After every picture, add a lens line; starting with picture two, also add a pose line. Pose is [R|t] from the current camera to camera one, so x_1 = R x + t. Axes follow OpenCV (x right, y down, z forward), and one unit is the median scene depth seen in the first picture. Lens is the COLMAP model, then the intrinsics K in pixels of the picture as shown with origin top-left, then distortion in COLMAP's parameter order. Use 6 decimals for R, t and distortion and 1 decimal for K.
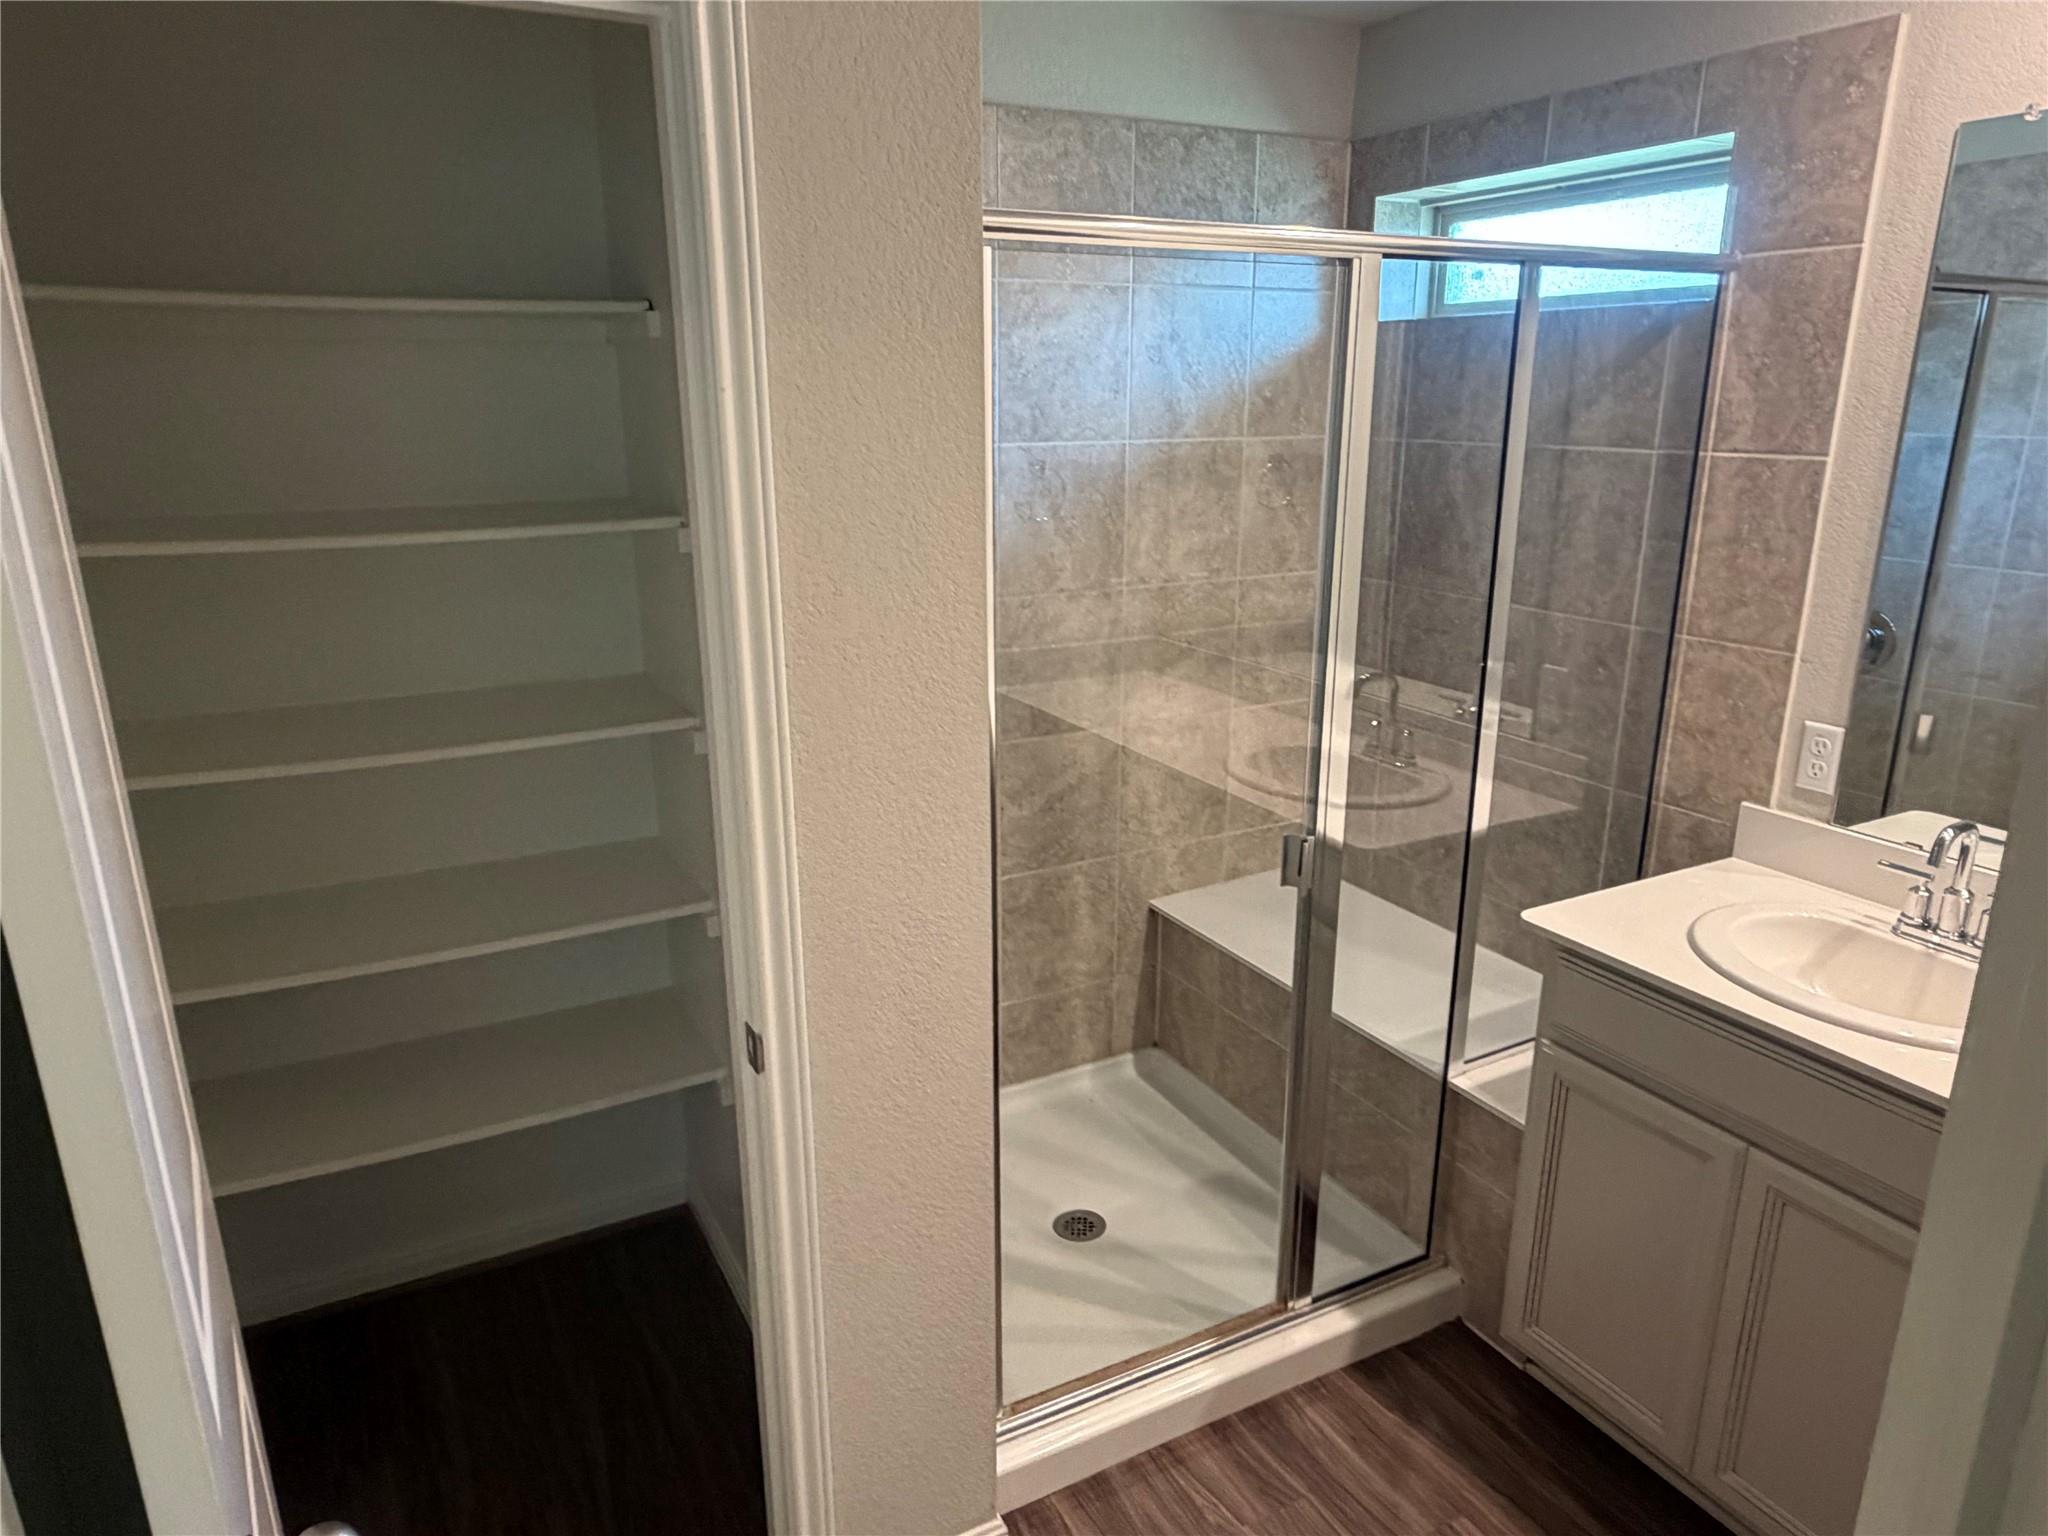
lens RADIAL K [[1317.5, 0, 1014.1], [0, 1317.5, 770.8], [0, 0, 1]] dist [0.004330, -0.000429]
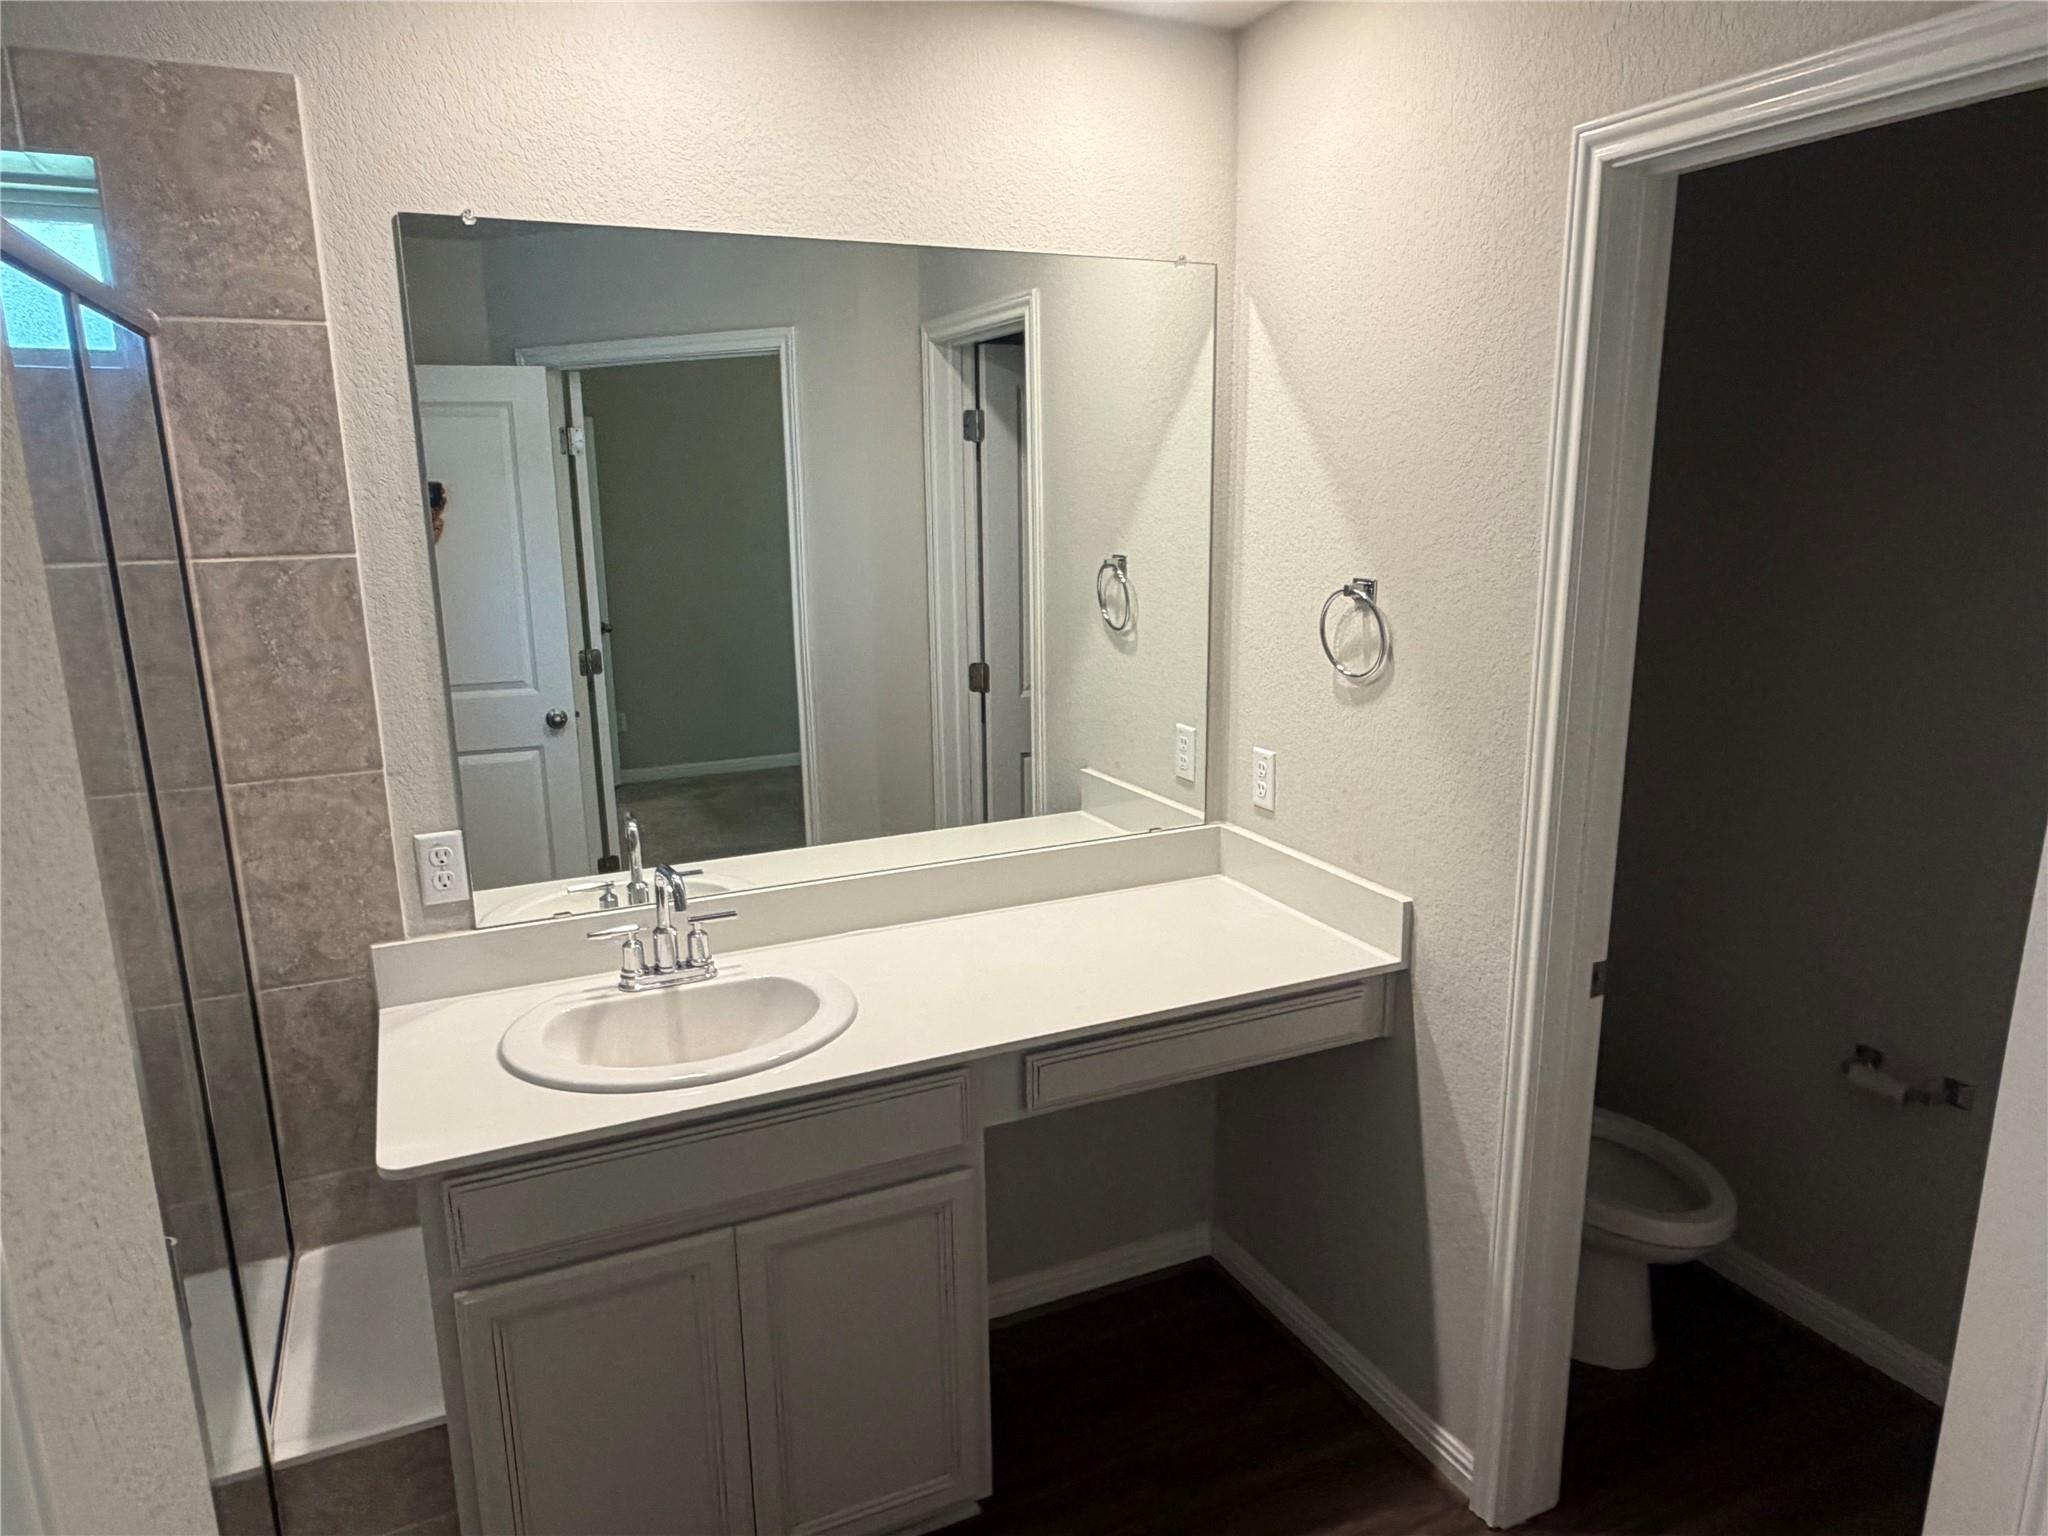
lens RADIAL K [[1317.5, 0, 1017.8], [0, 1317.5, 777.8], [0, 0, 1]] dist [0.004330, -0.000429]
pose [[0.060914, -0.220584, 0.973464, -0.262856], [0.292137, 0.936508, 0.193930, -0.133154], [-0.954435, 0.272572, 0.121487, 0.486502]]
